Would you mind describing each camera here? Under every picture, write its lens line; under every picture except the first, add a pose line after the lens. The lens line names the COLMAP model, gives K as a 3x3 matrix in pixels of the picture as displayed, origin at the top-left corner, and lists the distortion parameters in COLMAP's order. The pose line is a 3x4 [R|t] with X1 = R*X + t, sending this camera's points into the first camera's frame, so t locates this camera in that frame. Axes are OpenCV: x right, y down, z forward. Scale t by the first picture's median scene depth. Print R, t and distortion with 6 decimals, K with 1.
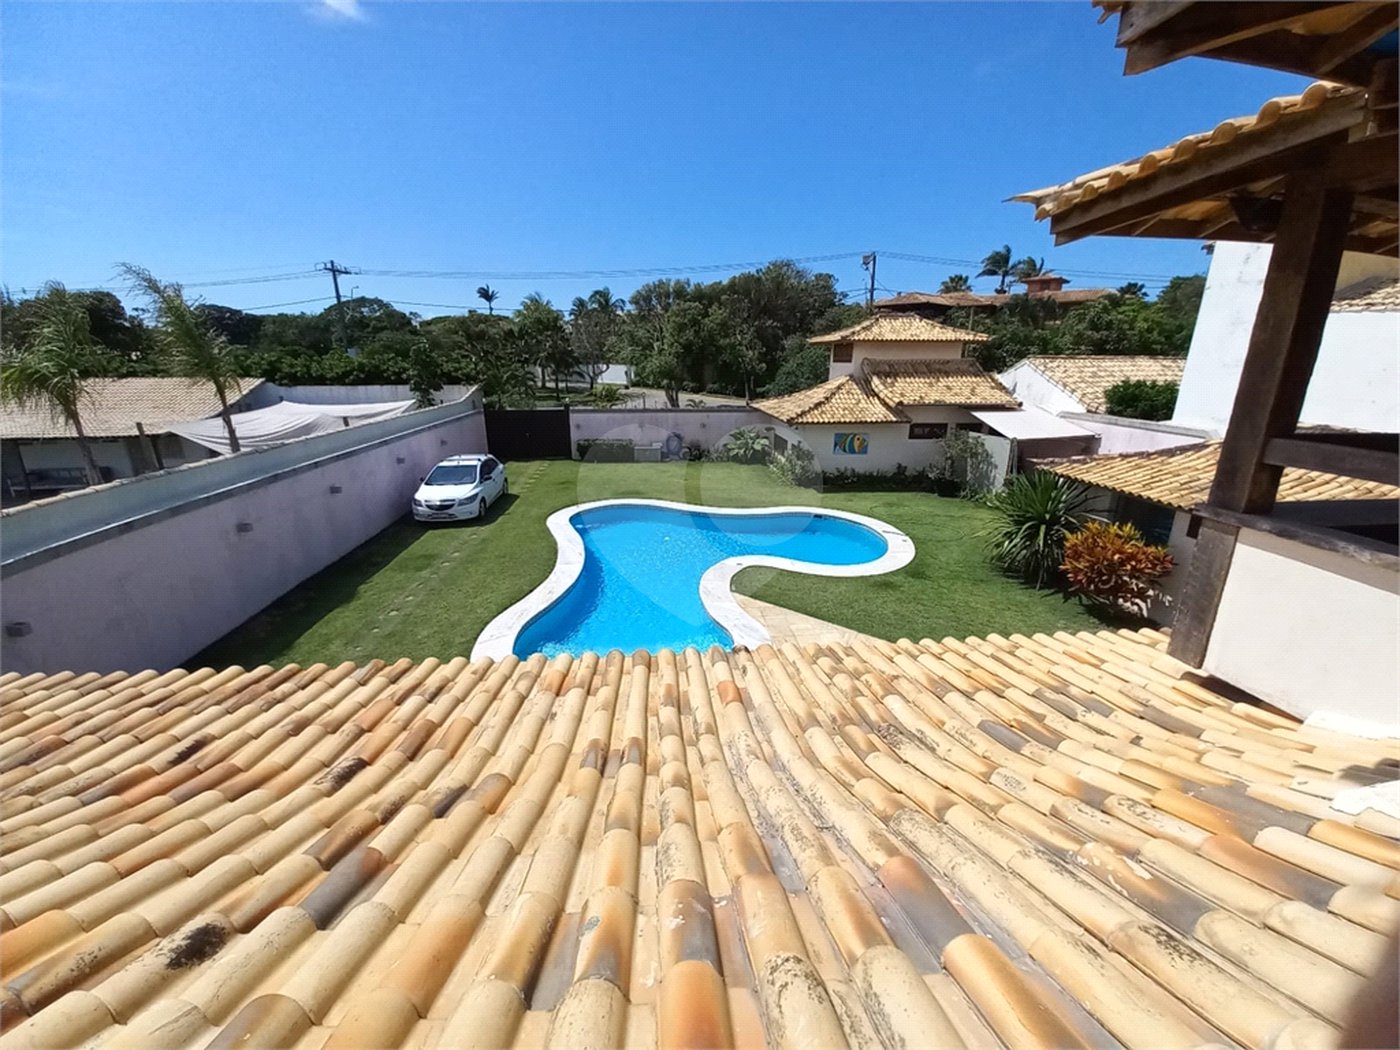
lens RADIAL K [[539.7, 0, 705.1], [0, 539.7, 516.2], [0, 0, 1]] dist [0.005296, -0.008808]
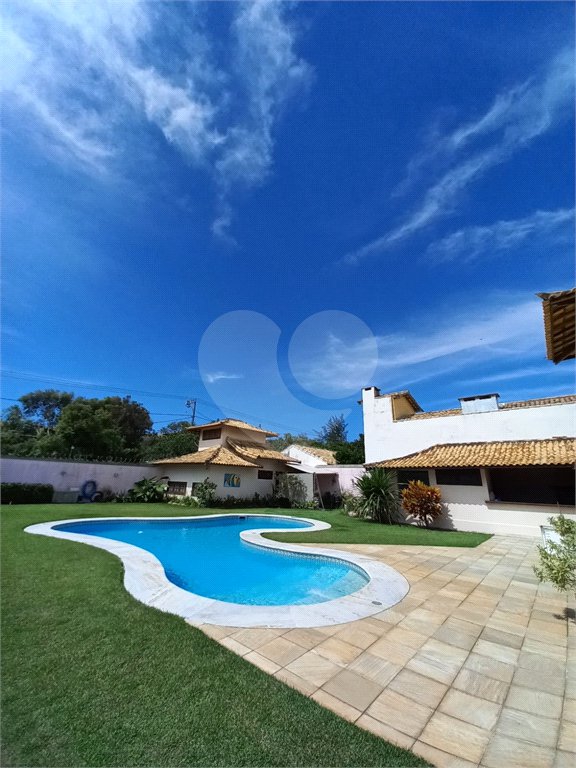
lens RADIAL K [[296.1, 0, 283.6], [0, 296.1, 384.0], [0, 0, 1]] dist [0.005296, -0.008808]
pose [[0.727173, 0.233506, 0.645519, -0.263392], [0.164956, 0.853372, -0.494515, 0.087041], [-0.666340, 0.466080, 0.582031, 0.196004]]
